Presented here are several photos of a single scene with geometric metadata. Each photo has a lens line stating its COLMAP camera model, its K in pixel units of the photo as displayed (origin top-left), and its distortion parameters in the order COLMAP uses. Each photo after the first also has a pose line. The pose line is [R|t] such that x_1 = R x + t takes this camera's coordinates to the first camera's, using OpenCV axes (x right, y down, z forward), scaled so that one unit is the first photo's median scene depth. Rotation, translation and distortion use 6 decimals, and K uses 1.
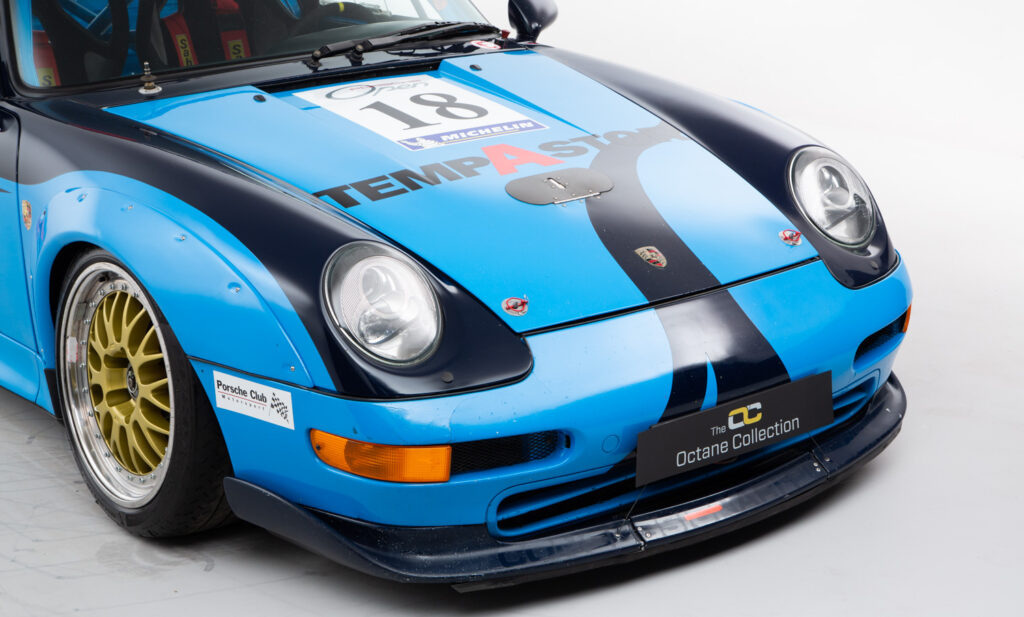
lens RADIAL K [[1940.2, 0, 512.0], [0, 1940.2, 308.5], [0, 0, 1]] dist [0.041137, 0.103954]
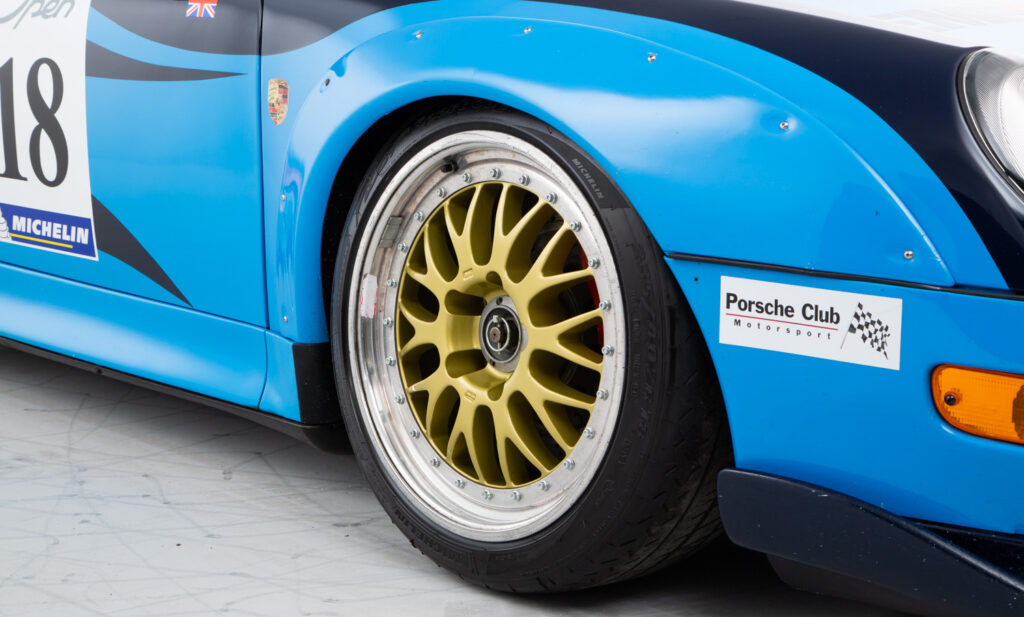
lens RADIAL K [[1787.9, 0, 512.0], [0, 1787.9, 308.5], [0, 0, 1]] dist [0.146555, 0.027210]
pose [[0.996775, 0.009731, 0.079660, -0.237691], [-0.001234, 0.994361, -0.106037, 0.089999], [-0.080242, 0.105597, 0.991166, 0.449010]]
